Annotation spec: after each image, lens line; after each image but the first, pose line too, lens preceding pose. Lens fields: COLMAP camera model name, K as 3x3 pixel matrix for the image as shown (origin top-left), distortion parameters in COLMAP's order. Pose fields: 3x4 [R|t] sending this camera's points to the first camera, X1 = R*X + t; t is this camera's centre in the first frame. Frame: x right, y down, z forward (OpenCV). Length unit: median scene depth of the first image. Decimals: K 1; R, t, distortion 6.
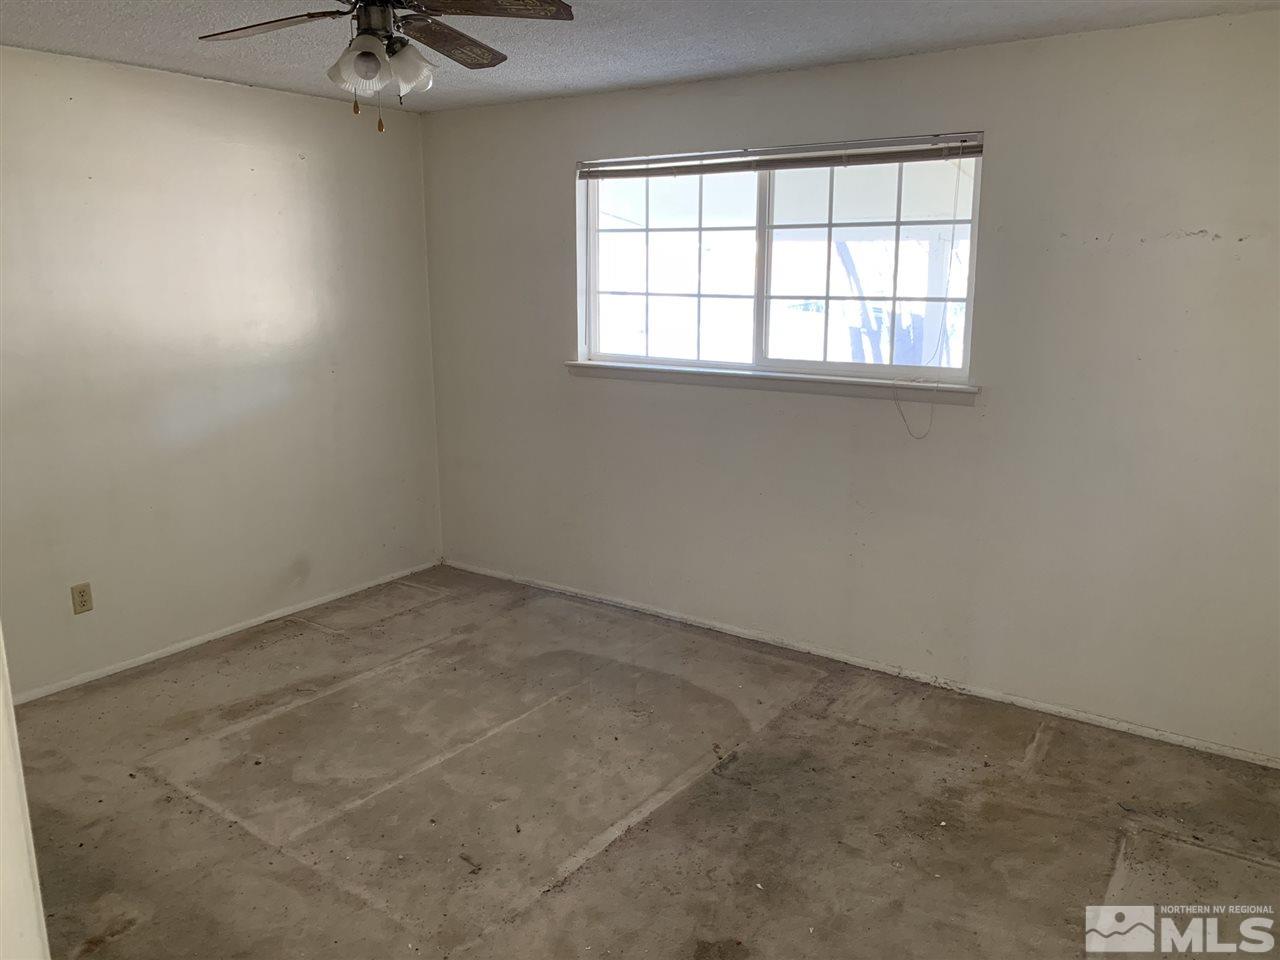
lens RADIAL K [[974.2, 0, 639.5], [0, 974.2, 480.3], [0, 0, 1]] dist [0.025825, -0.024564]
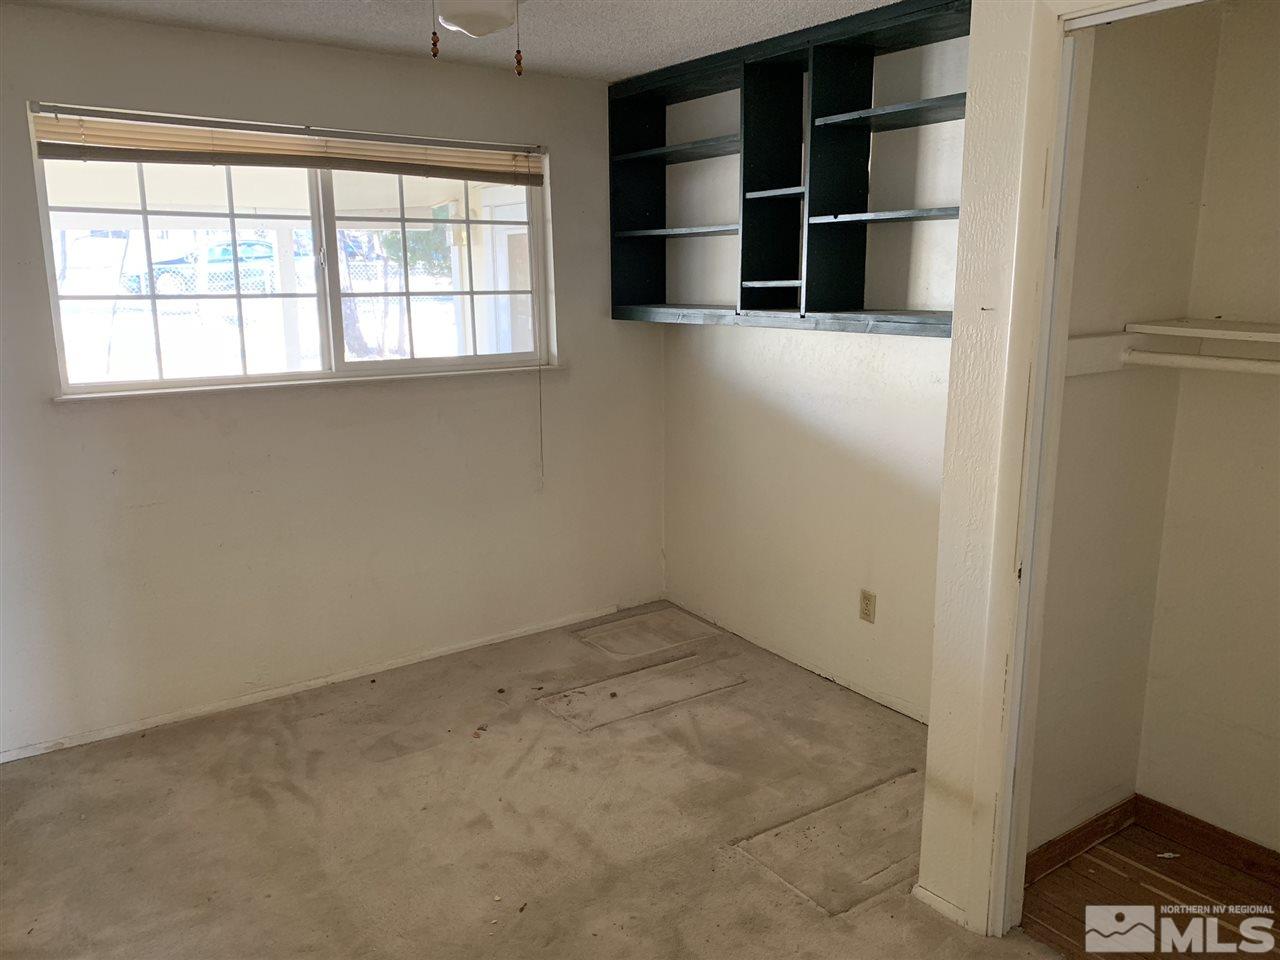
lens RADIAL K [[974.2, 0, 639.2], [0, 974.2, 478.5], [0, 0, 1]] dist [0.025825, -0.024564]
pose [[0.338506, -0.201417, 0.919154, -0.633947], [0.198397, 0.970140, 0.139524, -0.092486], [-0.919811, 0.135128, 0.368359, 0.424861]]
